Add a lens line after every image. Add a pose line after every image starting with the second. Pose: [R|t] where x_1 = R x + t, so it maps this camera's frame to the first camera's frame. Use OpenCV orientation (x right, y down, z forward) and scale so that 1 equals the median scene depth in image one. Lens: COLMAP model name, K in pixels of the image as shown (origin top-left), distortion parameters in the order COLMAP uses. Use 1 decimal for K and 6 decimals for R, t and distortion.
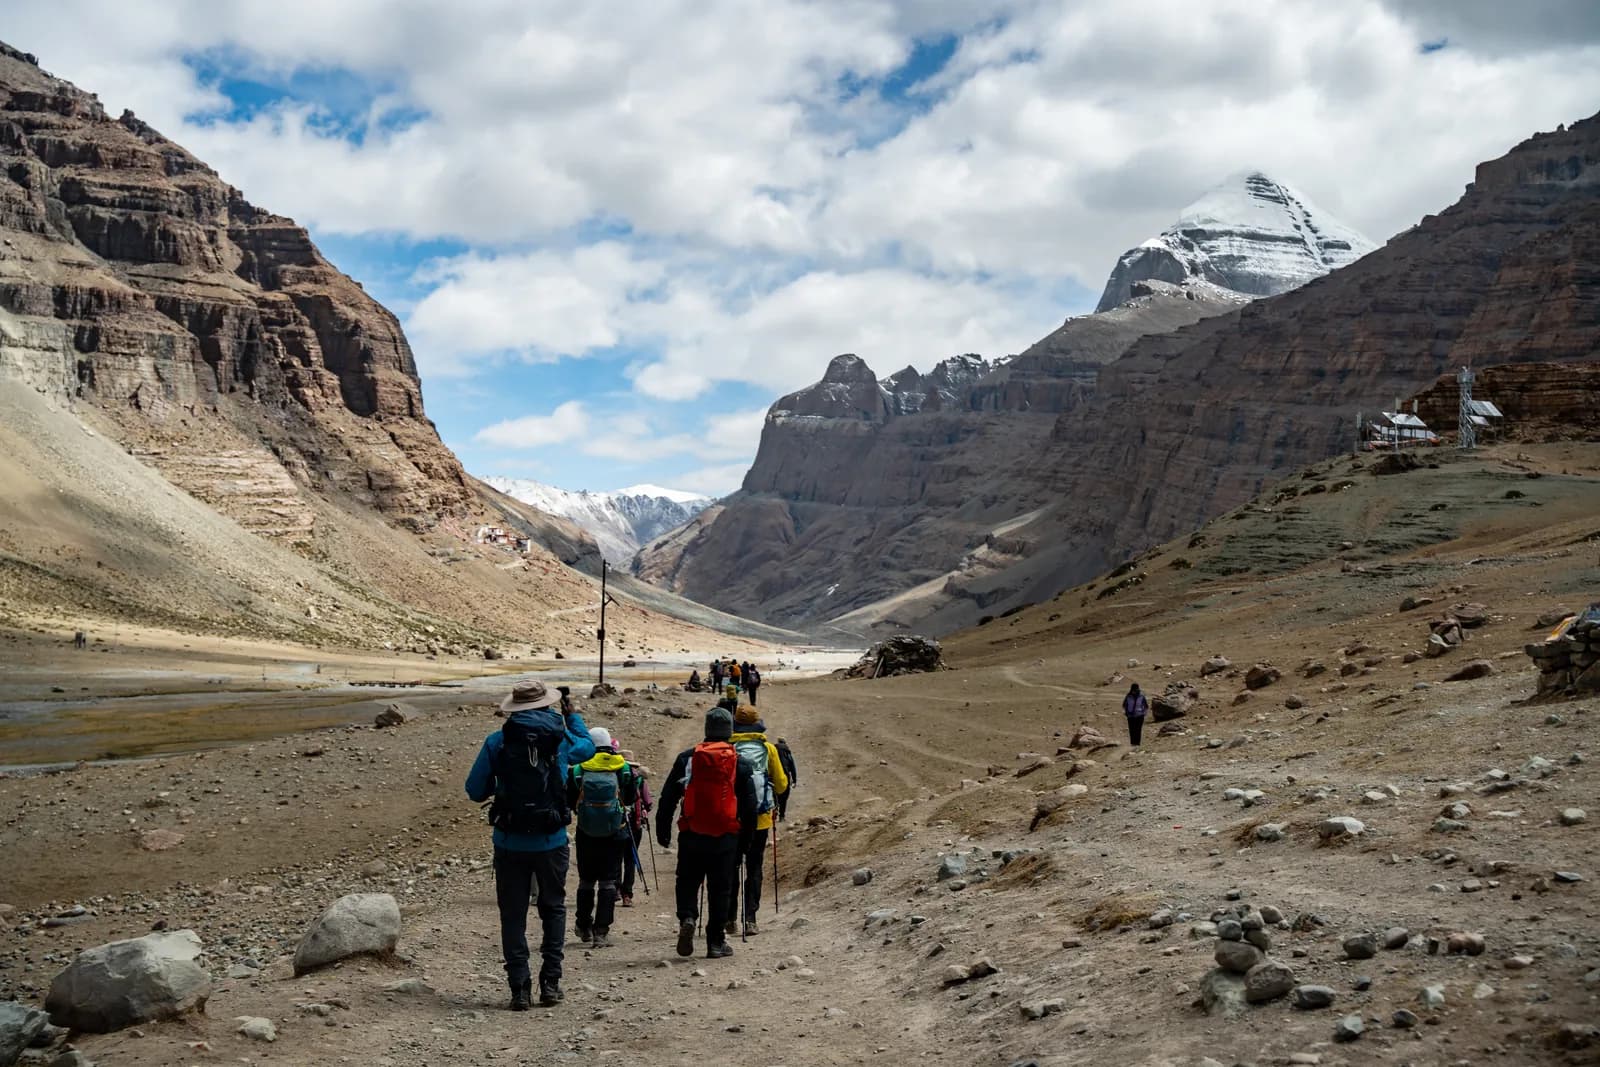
lens RADIAL K [[1847.4, 0, 800.0], [0, 1847.4, 533.5], [0, 0, 1]] dist [0.063190, 0.043703]
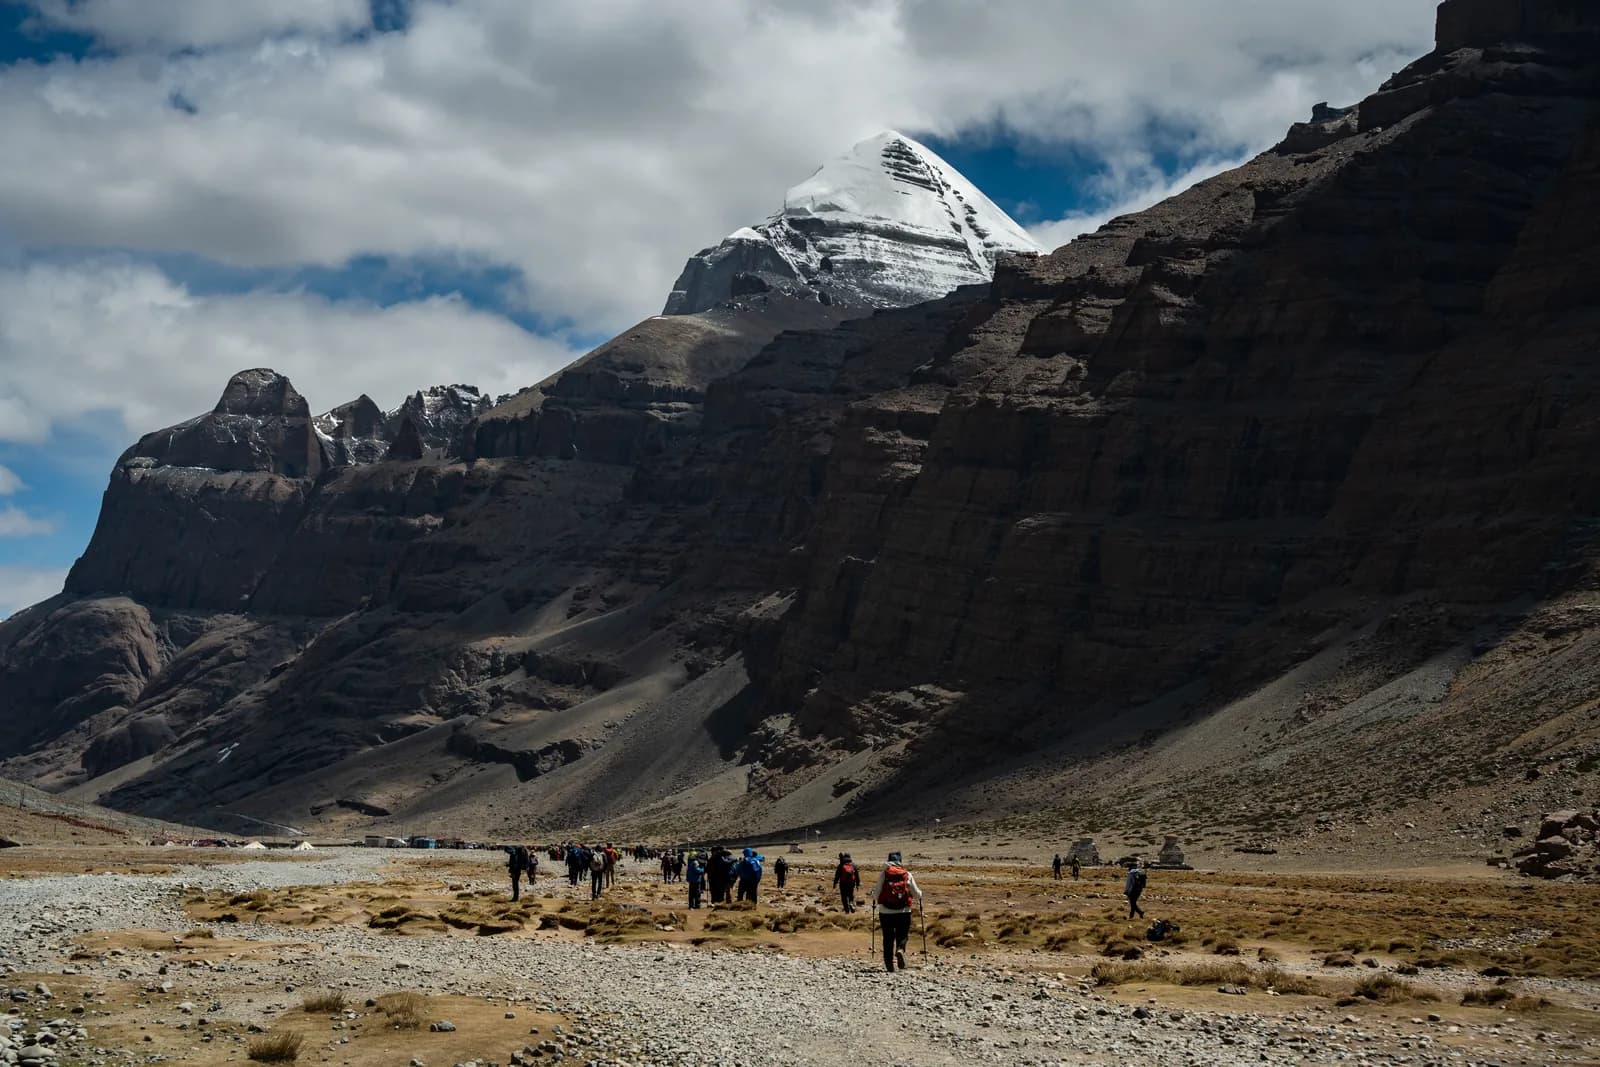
lens RADIAL K [[2756.9, 0, 800.0], [0, 2756.9, 533.5], [0, 0, 1]] dist [0.214608, 0.020923]
pose [[0.974037, 0.039473, 0.222922, -0.009348], [-0.026681, 0.997835, -0.060105, 0.021267], [-0.224812, 0.052597, 0.972981, 0.269627]]
